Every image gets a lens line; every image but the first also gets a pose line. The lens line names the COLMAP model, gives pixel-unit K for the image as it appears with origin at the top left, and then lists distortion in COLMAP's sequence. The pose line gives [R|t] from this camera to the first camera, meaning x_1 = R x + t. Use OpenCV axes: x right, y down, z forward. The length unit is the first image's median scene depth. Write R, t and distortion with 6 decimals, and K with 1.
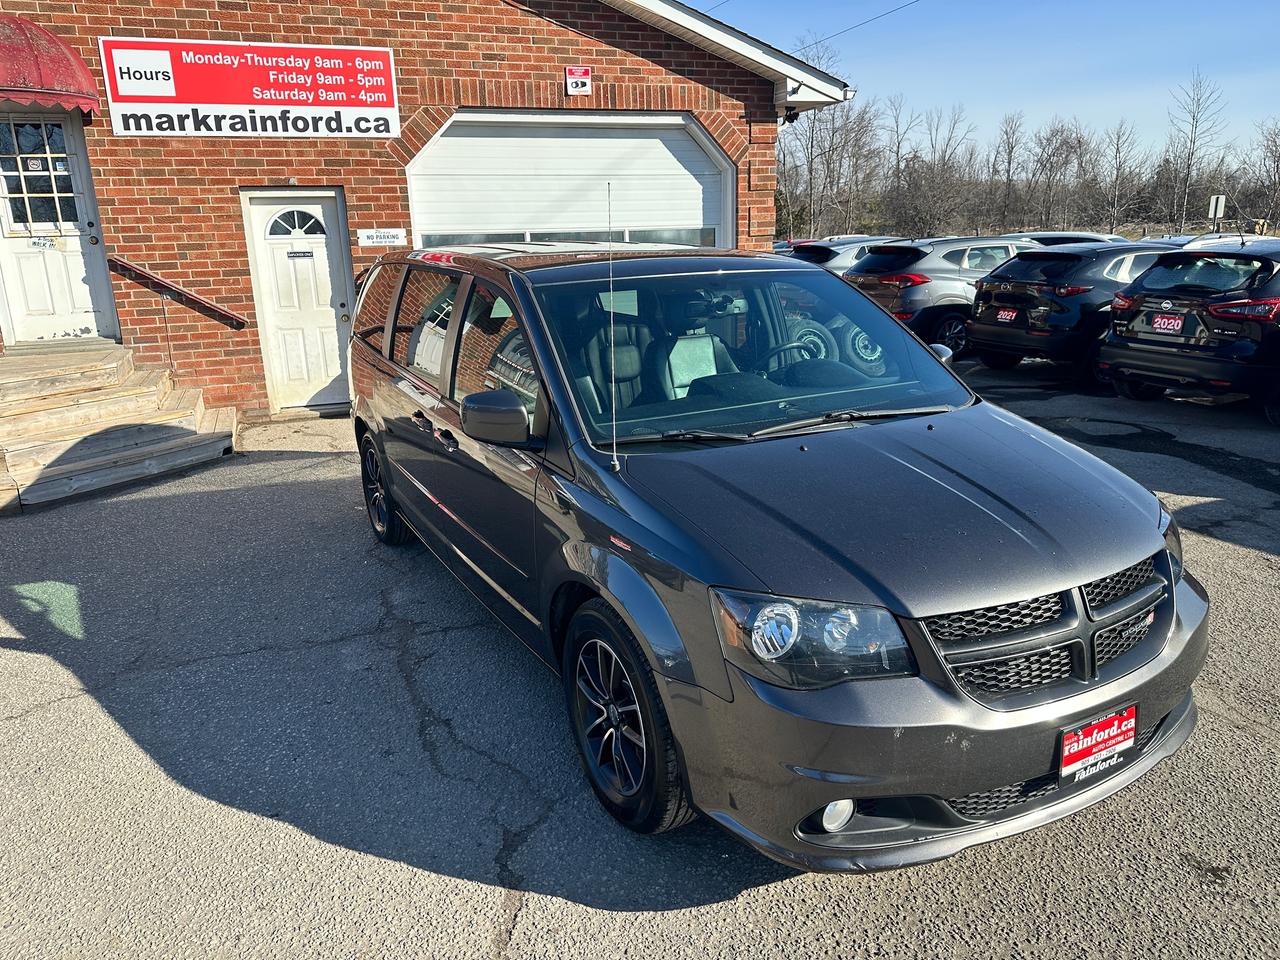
lens RADIAL K [[909.1, 0, 638.0], [0, 909.1, 479.8], [0, 0, 1]] dist [0.012998, -0.025175]
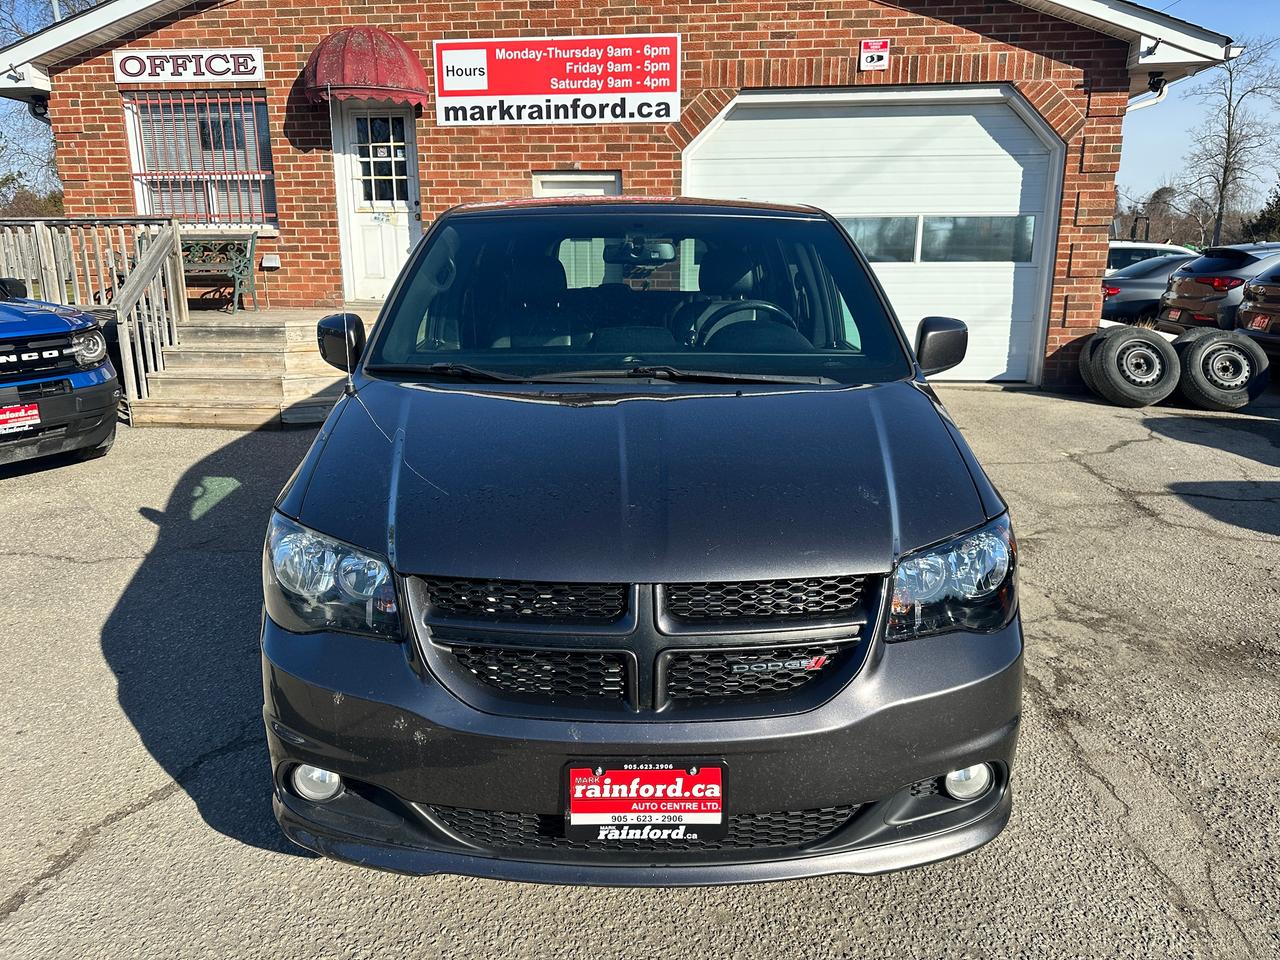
lens RADIAL K [[909.1, 0, 643.1], [0, 909.1, 479.6], [0, 0, 1]] dist [0.012998, -0.025175]
pose [[0.883488, 0.137819, -0.447721, 0.220550], [-0.142887, 0.989480, 0.022626, 0.004319], [0.446130, 0.043984, 0.893887, 0.090224]]
